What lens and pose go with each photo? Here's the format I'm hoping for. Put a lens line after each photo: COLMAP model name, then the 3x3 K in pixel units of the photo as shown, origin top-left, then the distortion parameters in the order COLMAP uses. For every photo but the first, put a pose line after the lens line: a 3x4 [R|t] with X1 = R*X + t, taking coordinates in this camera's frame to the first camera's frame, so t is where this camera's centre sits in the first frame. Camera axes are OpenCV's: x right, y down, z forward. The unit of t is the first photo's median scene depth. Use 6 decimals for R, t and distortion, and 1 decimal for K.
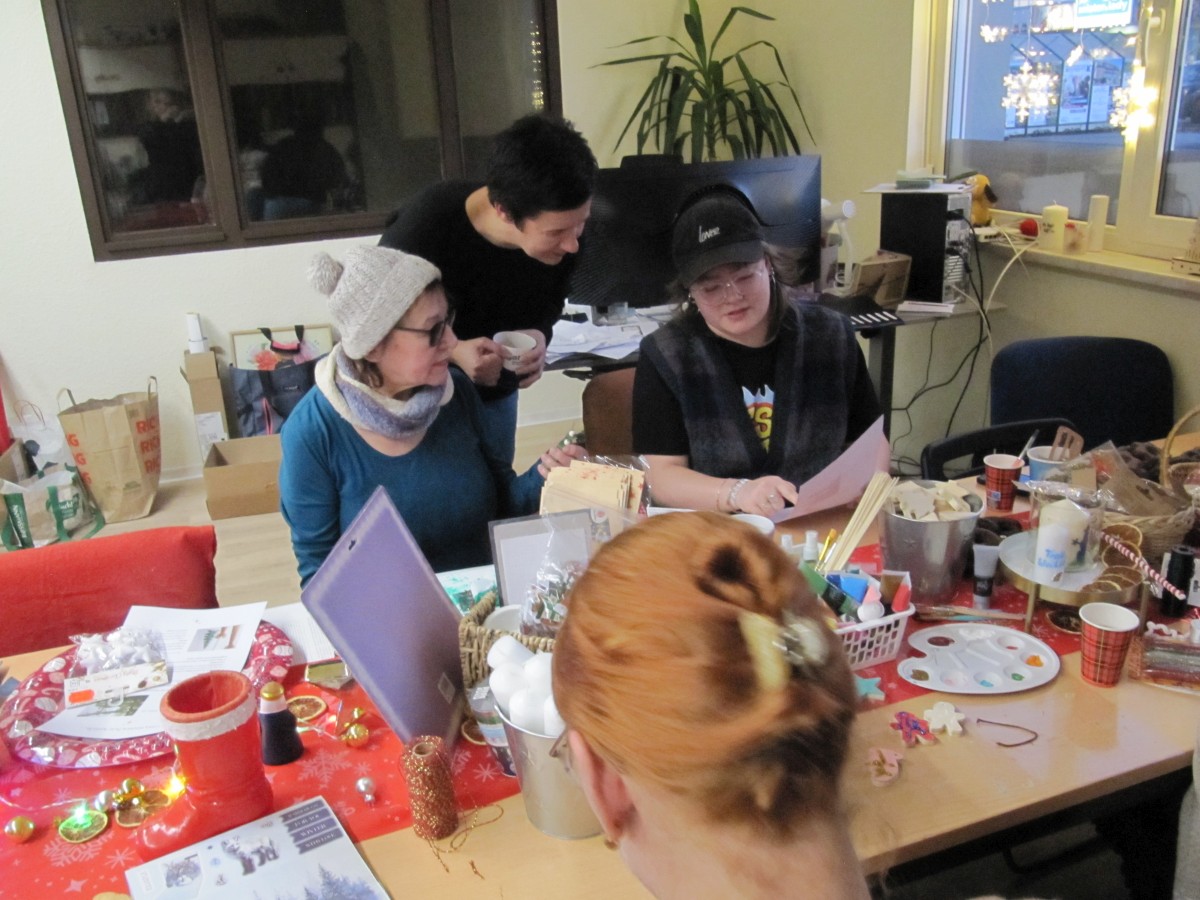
lens RADIAL K [[992.1, 0, 594.1], [0, 992.1, 454.5], [0, 0, 1]] dist [-0.041179, 0.008504]
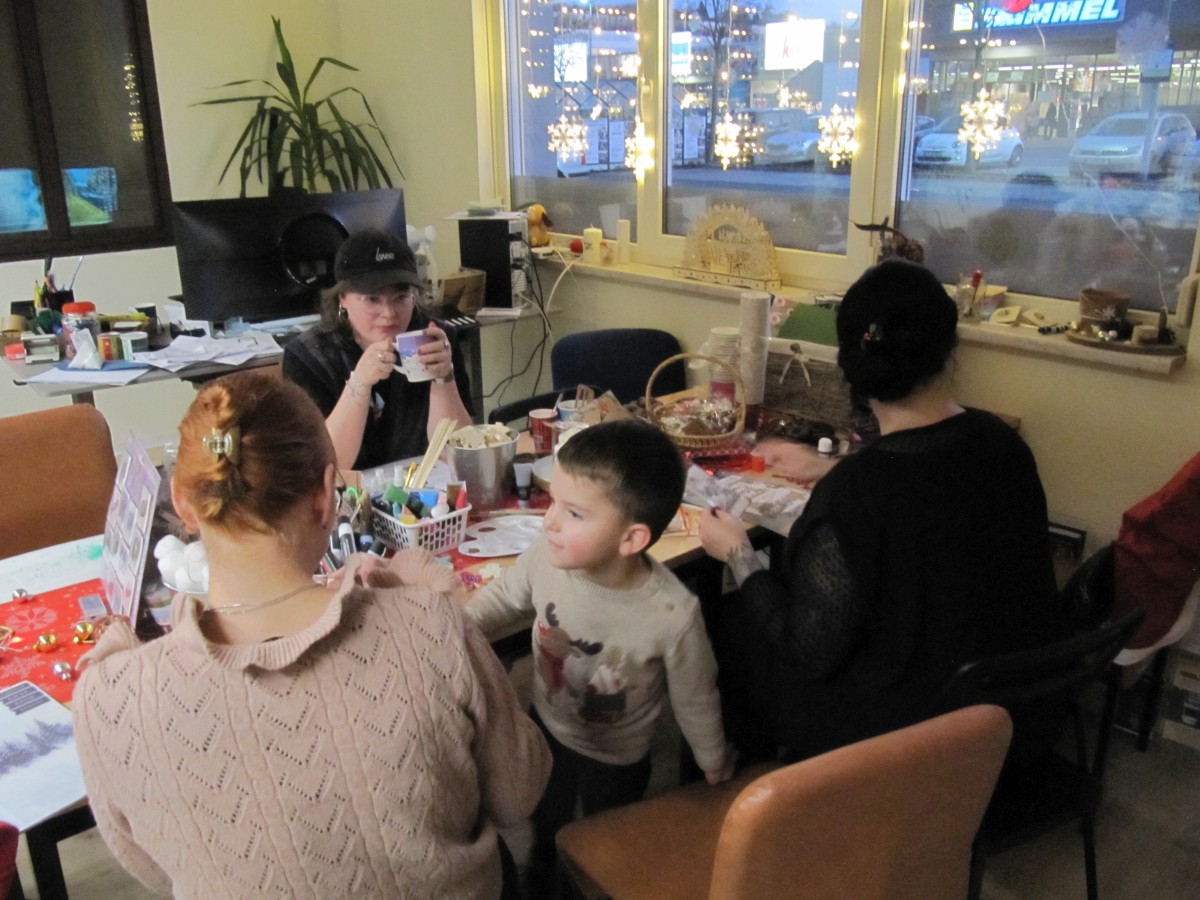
lens RADIAL K [[979.0, 0, 585.5], [0, 979.0, 450.4], [0, 0, 1]] dist [-0.051097, 0.022020]
pose [[0.932208, -0.081549, 0.352617, -0.004710], [0.092240, 0.995644, -0.013593, 0.046369], [-0.349972, 0.045197, 0.935669, -0.157918]]
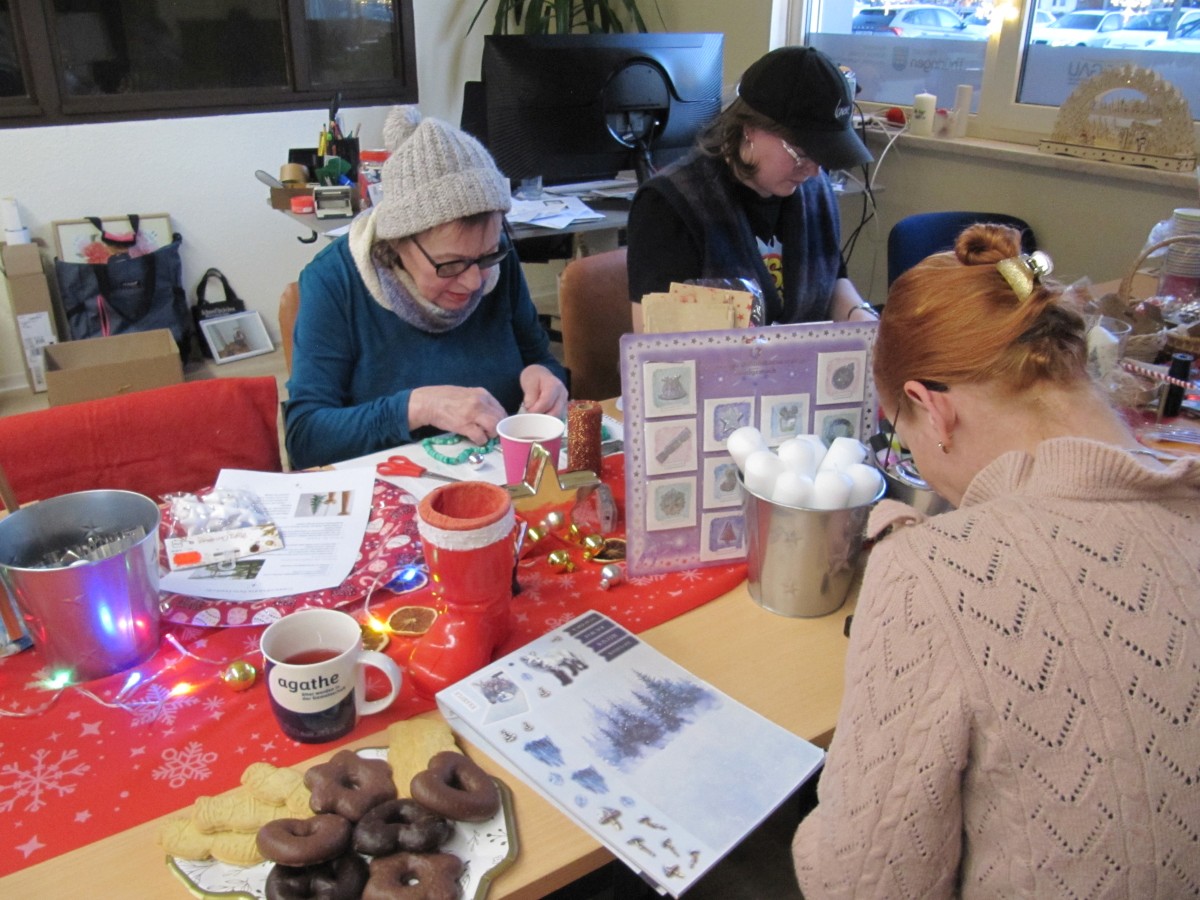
lens RADIAL K [[978.9, 0, 600.0], [0, 978.9, 450.0], [0, 0, 1]] dist [-0.047186, 0.017327]
pose [[0.965035, -0.056149, 0.256036, -0.170613], [0.036949, 0.996174, 0.079197, 0.040265], [-0.259504, -0.066967, 0.963417, 0.032879]]
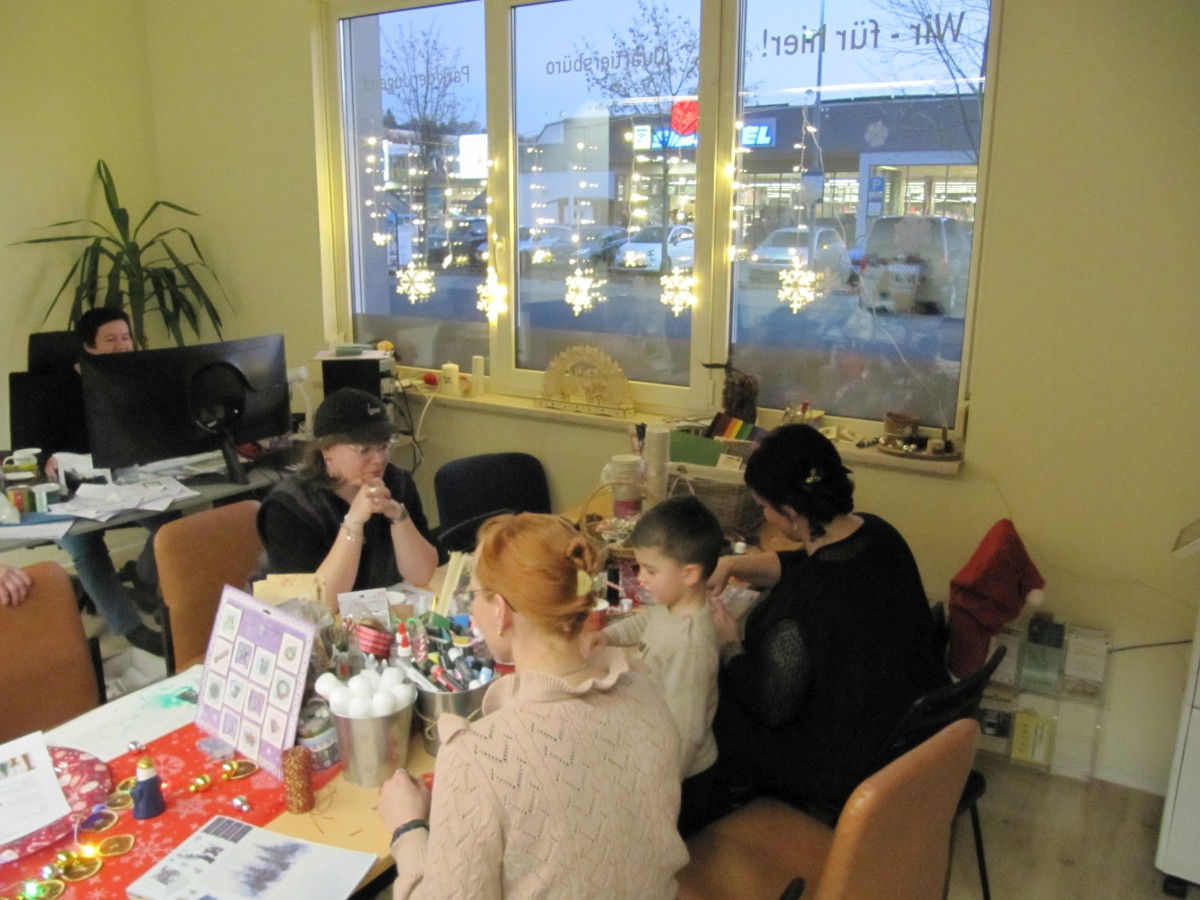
lens RADIAL K [[979.0, 0, 585.5], [0, 979.0, 450.4], [0, 0, 1]] dist [-0.051097, 0.022020]
pose [[0.782733, -0.089771, 0.615849, -0.246818], [0.169031, 0.983011, -0.071544, 0.001560], [-0.598963, 0.160098, 0.784609, -0.193680]]
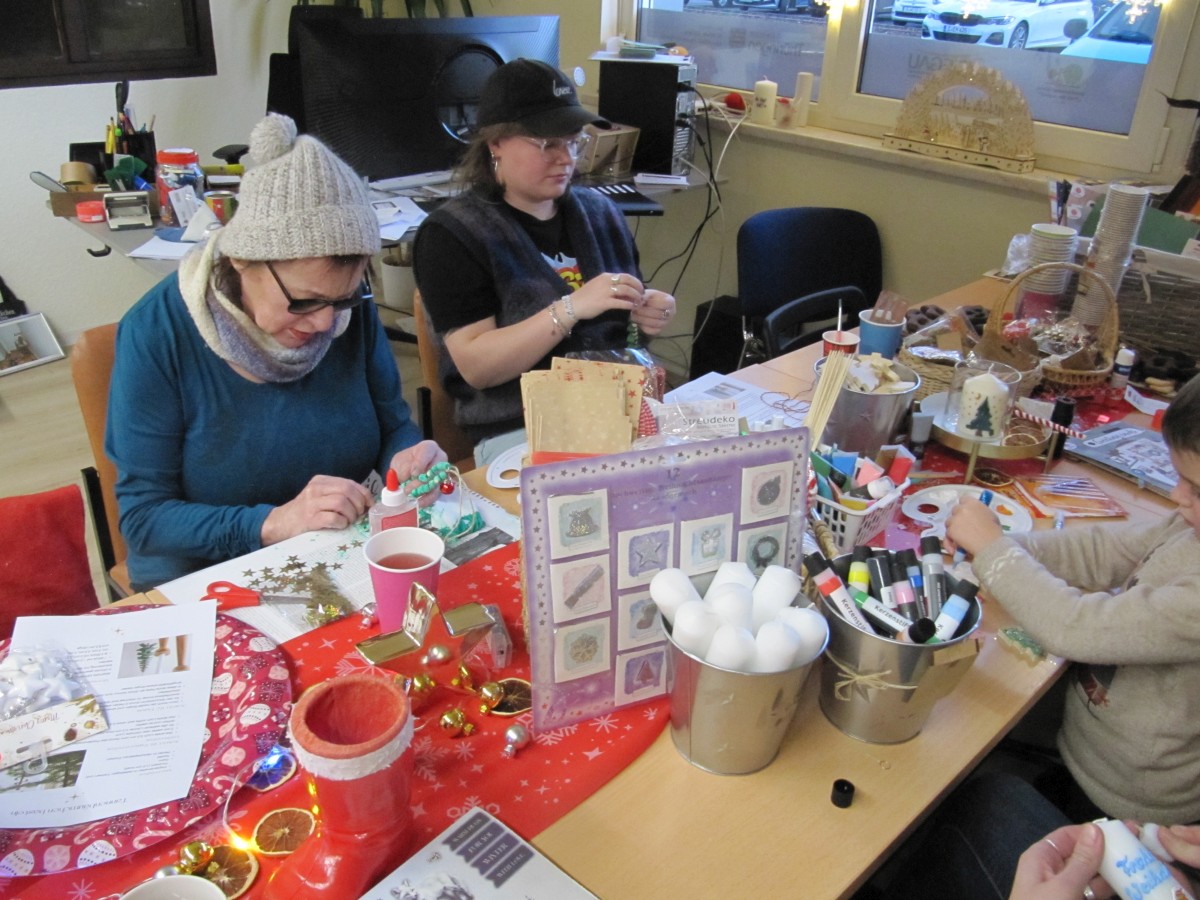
lens RADIAL K [[979.0, 0, 585.5], [0, 979.0, 450.4], [0, 0, 1]] dist [-0.051097, 0.022020]
pose [[0.905001, -0.113834, 0.409896, -0.173161], [0.061319, 0.988378, 0.139103, -0.018114], [-0.420967, -0.100754, 0.901463, 0.100701]]
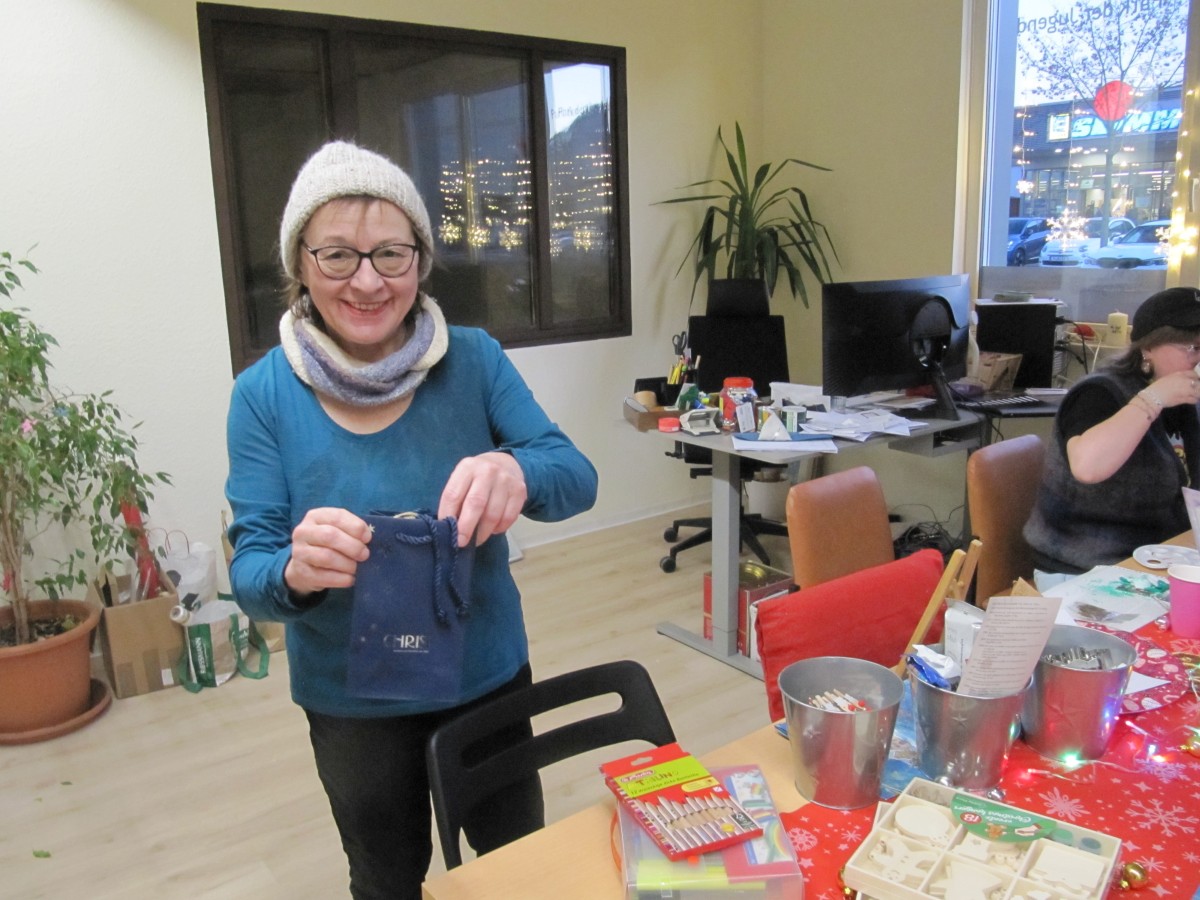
lens RADIAL K [[979.0, 0, 585.5], [0, 979.0, 450.4], [0, 0, 1]] dist [-0.051097, 0.022020]
pose [[0.952856, -0.045672, 0.299967, -0.595173], [0.087852, 0.987789, -0.128667, 0.031926], [-0.290427, 0.148954, 0.945233, 0.009919]]
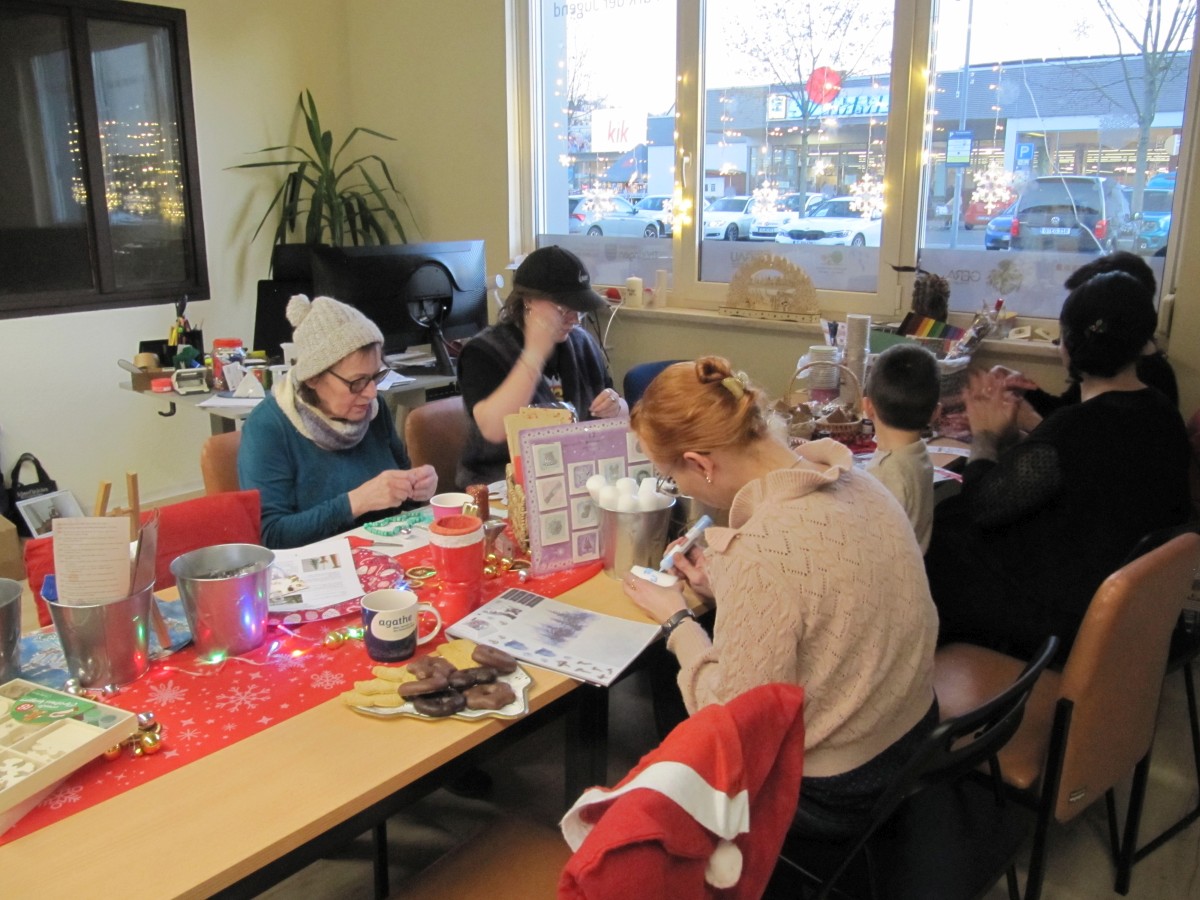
lens RADIAL K [[975.9, 0, 594.7], [0, 975.9, 447.5], [0, 0, 1]] dist [-0.042107, 0.012676]
pose [[0.849399, -0.085659, 0.520753, -0.349235], [0.142319, 0.987362, -0.069725, 0.087466], [-0.508199, 0.133338, 0.850855, -0.167822]]
